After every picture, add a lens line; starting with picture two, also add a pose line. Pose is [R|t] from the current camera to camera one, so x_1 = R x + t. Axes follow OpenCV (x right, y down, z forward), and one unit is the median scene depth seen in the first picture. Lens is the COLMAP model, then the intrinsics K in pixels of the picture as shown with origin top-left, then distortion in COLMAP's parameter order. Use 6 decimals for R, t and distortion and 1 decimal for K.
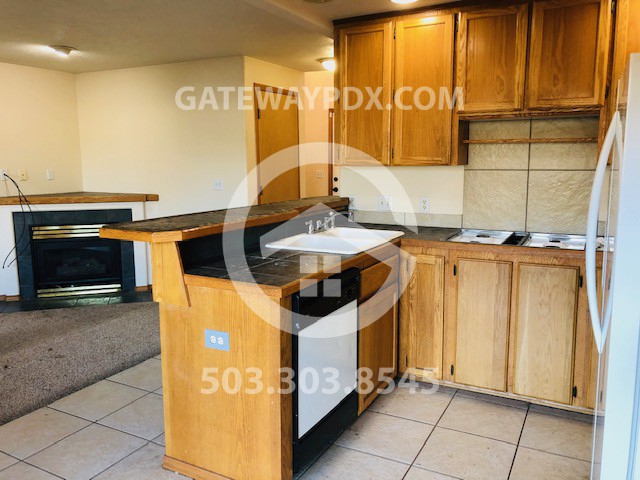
lens RADIAL K [[514.3, 0, 319.3], [0, 514.3, 237.6], [0, 0, 1]] dist [-0.006935, -0.007112]
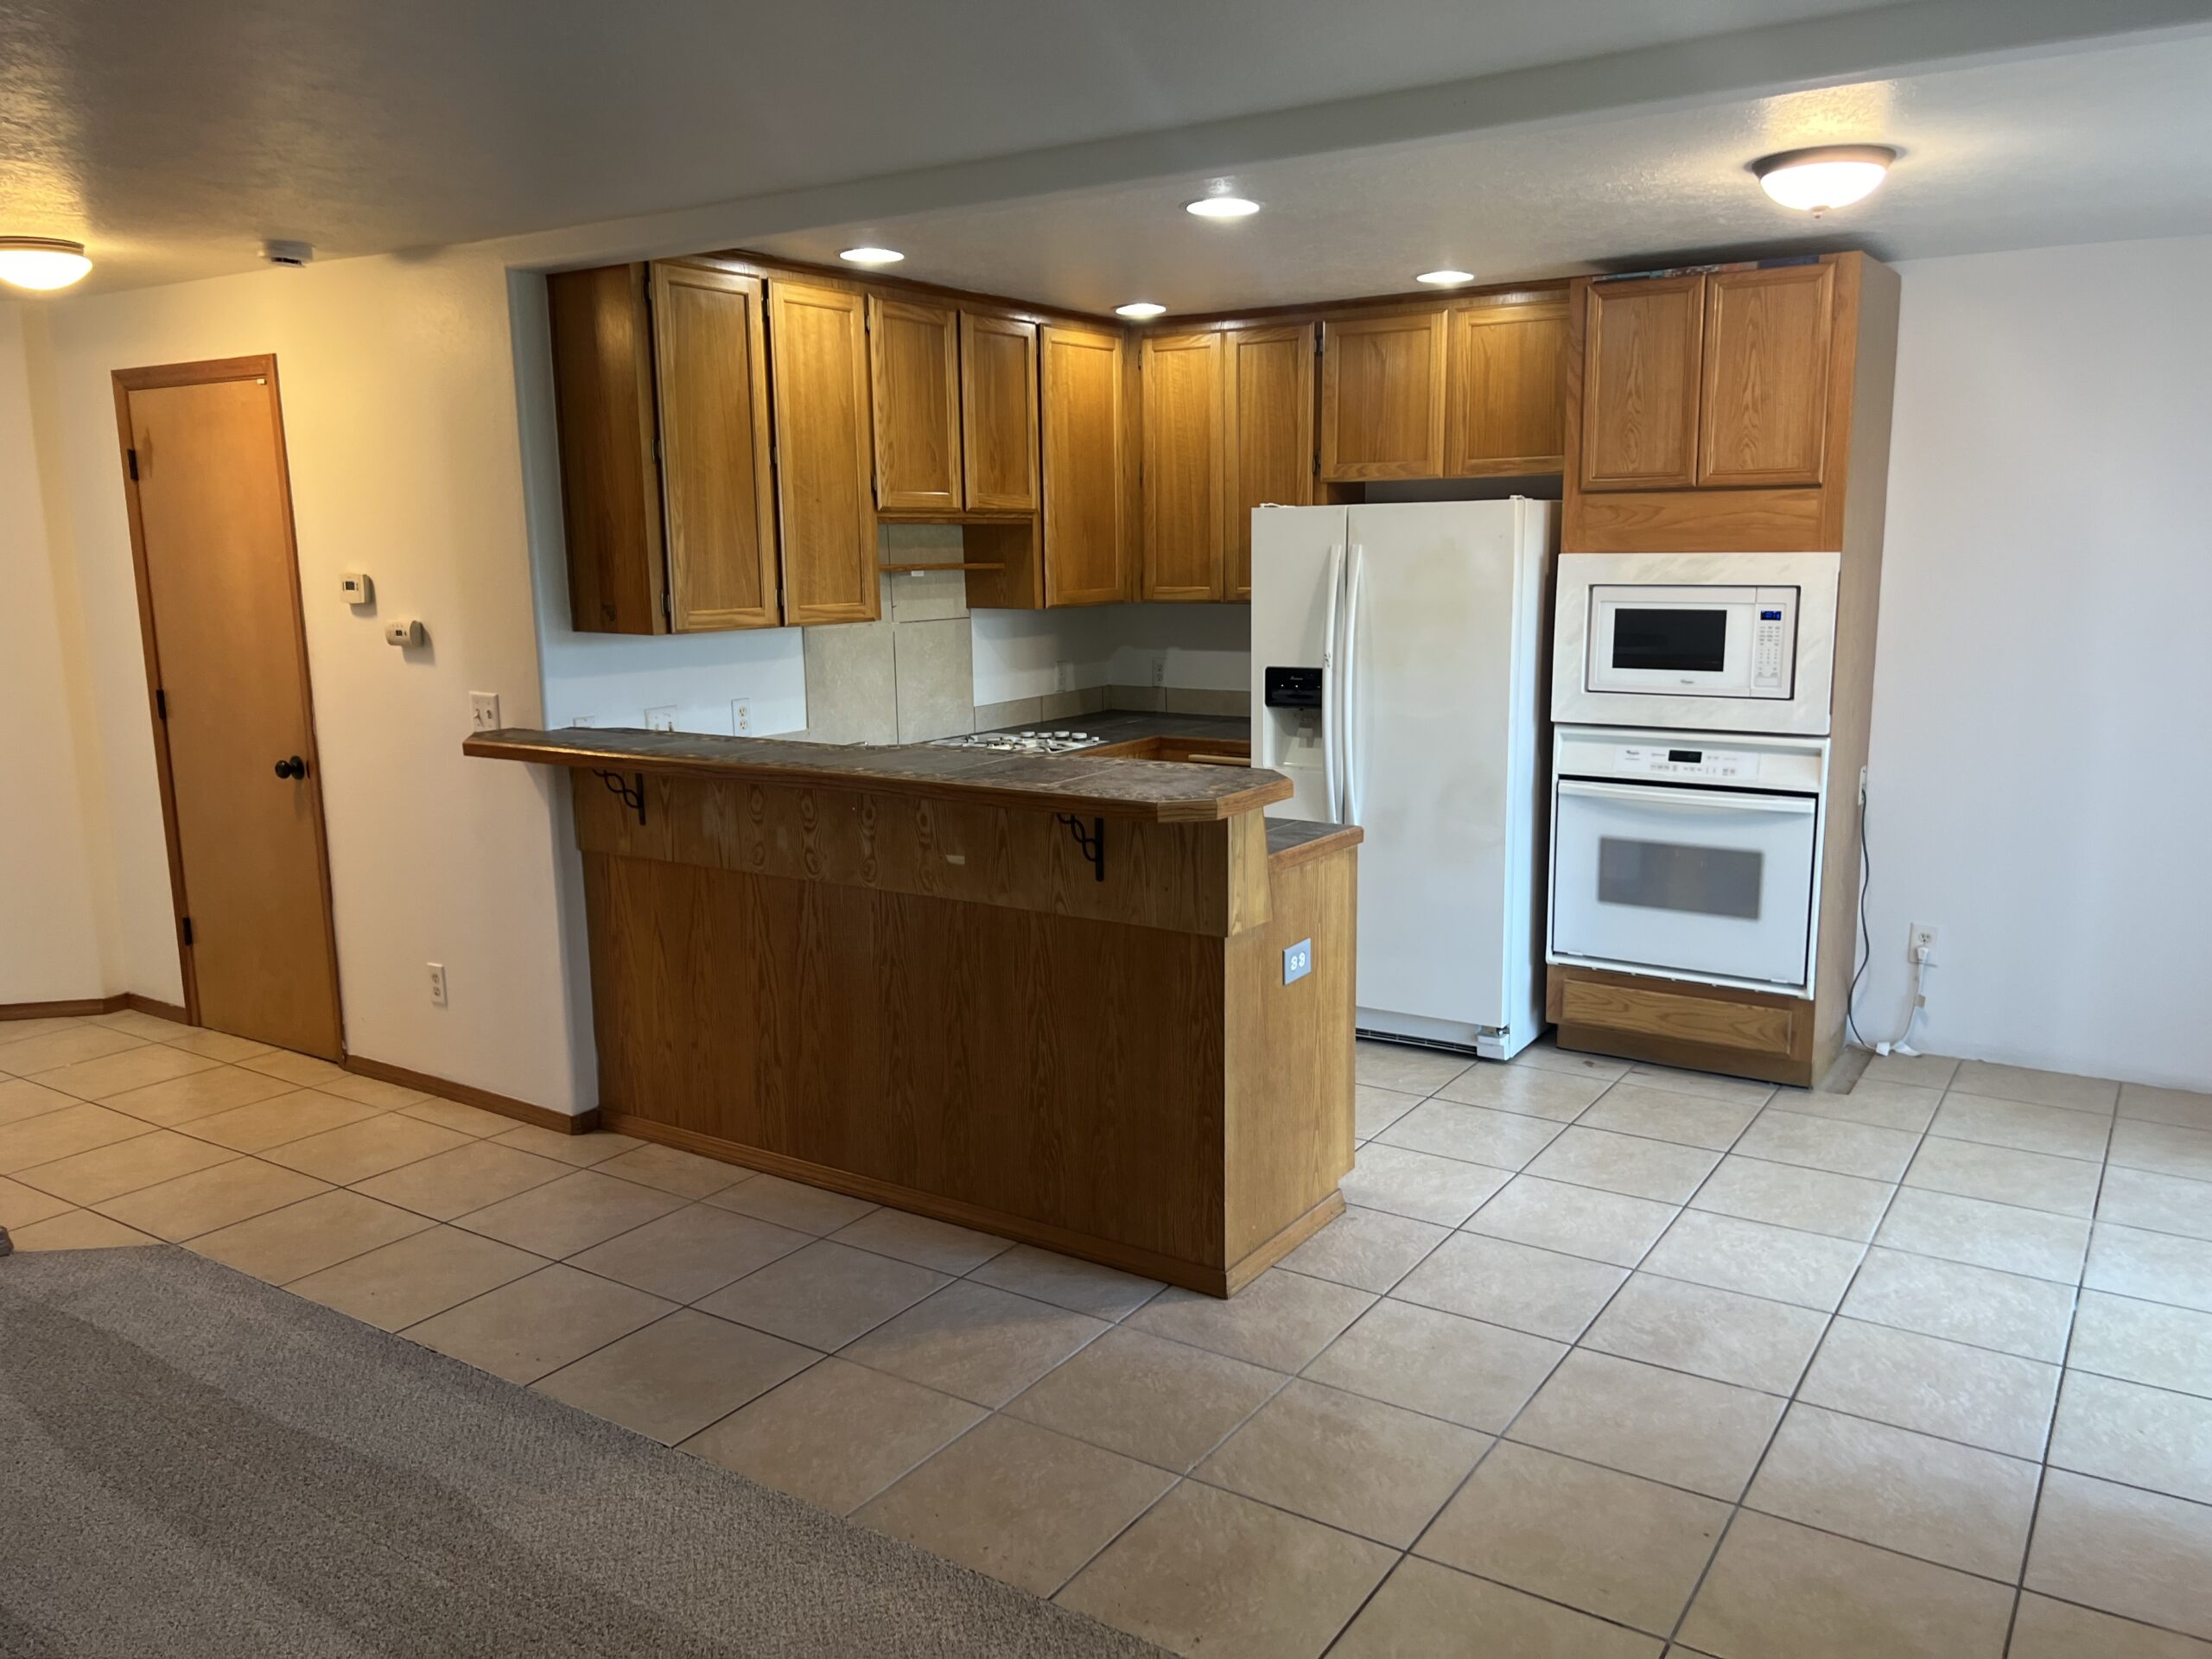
lens RADIAL K [[1670.8, 0, 1096.5], [0, 1670.8, 844.4], [0, 0, 1]] dist [0.007921, -0.007388]
pose [[0.105388, -0.174127, 0.979068, -1.333114], [0.159205, 0.974805, 0.156232, -0.156913], [-0.981604, 0.139408, 0.130455, 0.675051]]
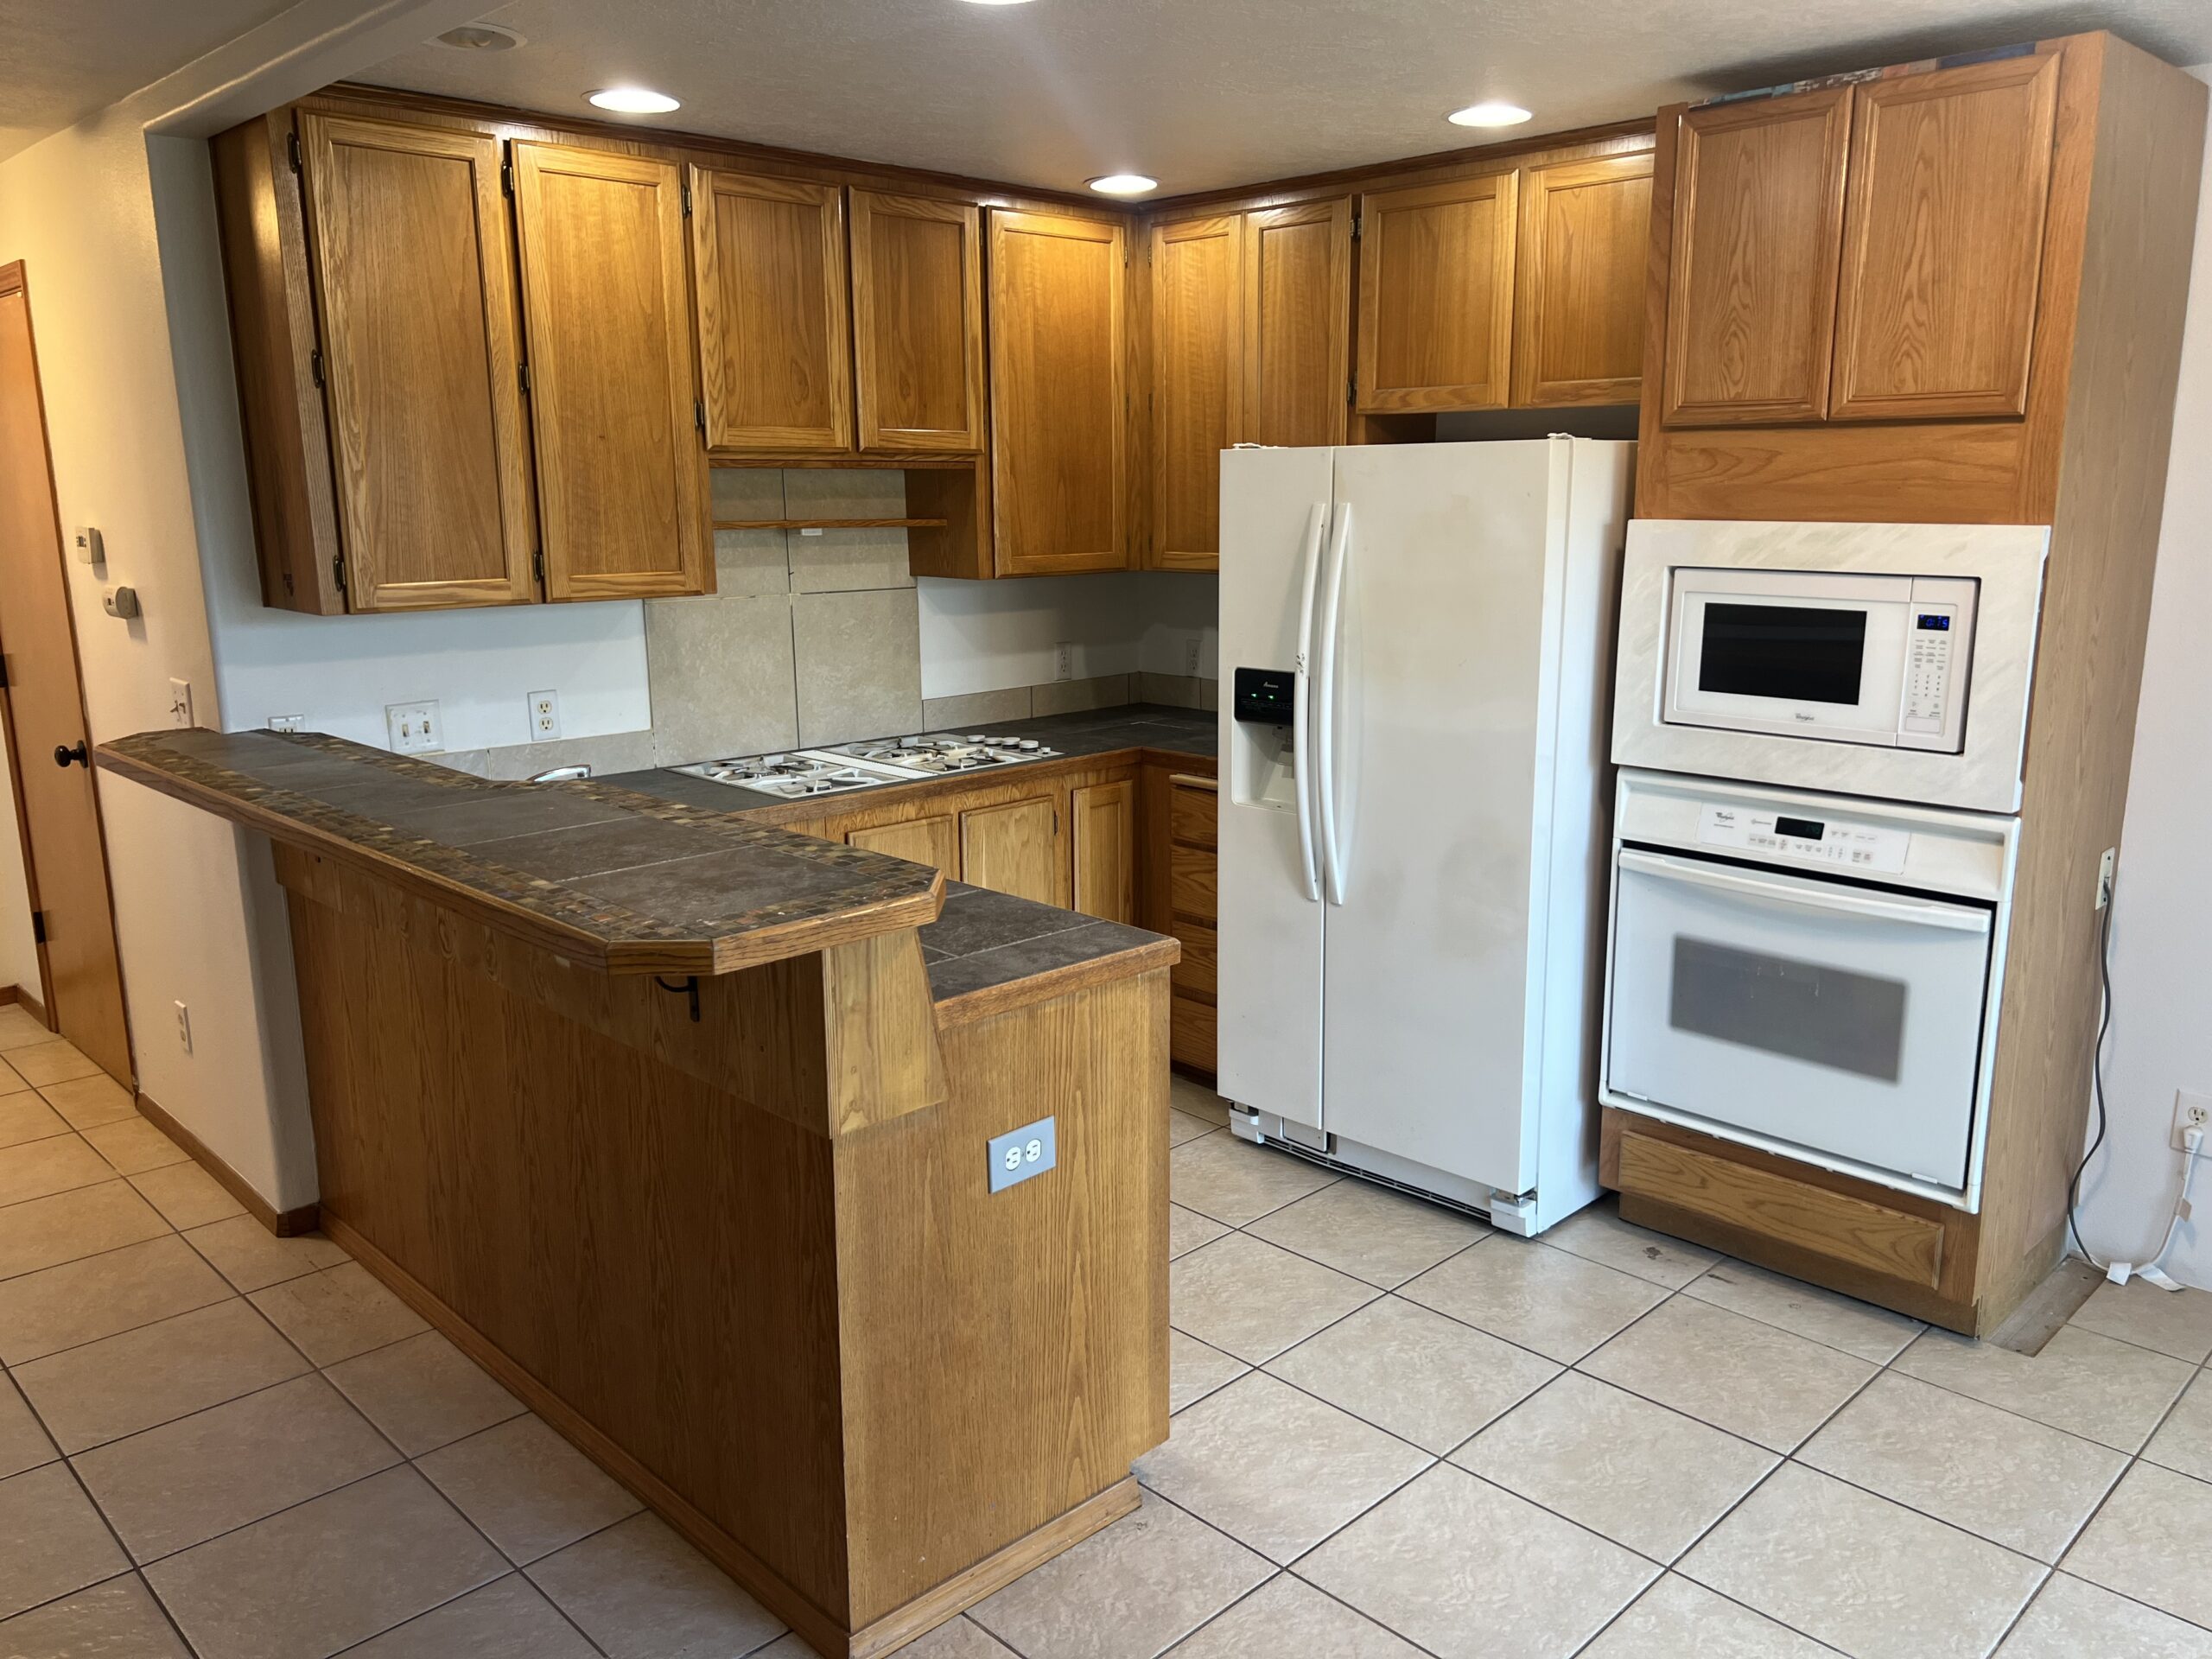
lens RADIAL K [[1670.8, 0, 1106.7], [0, 1670.8, 840.1], [0, 0, 1]] dist [0.007921, -0.007388]
pose [[0.307817, -0.195557, 0.931132, -0.832688], [0.144195, 0.976934, 0.157508, -0.124175], [-0.940455, 0.085781, 0.328915, 0.390410]]
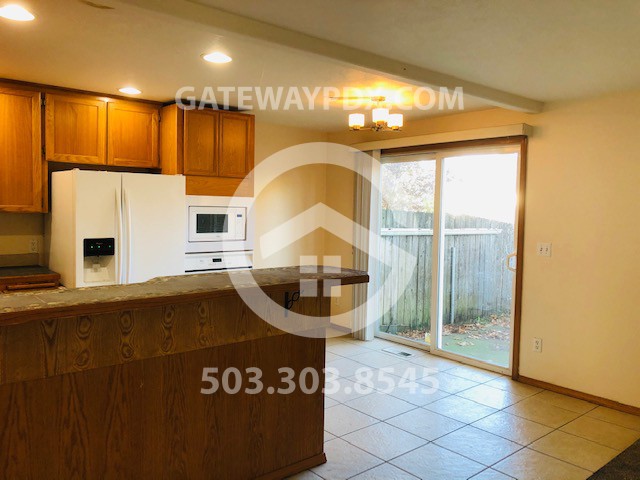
lens RADIAL K [[514.3, 0, 320.7], [0, 514.3, 239.3], [0, 0, 1]] dist [-0.006935, -0.007112]
pose [[-0.930060, -0.038373, 0.365399, -0.565177], [0.037010, 0.979687, 0.197087, -0.253185], [-0.365539, 0.196826, -0.909748, 1.584786]]
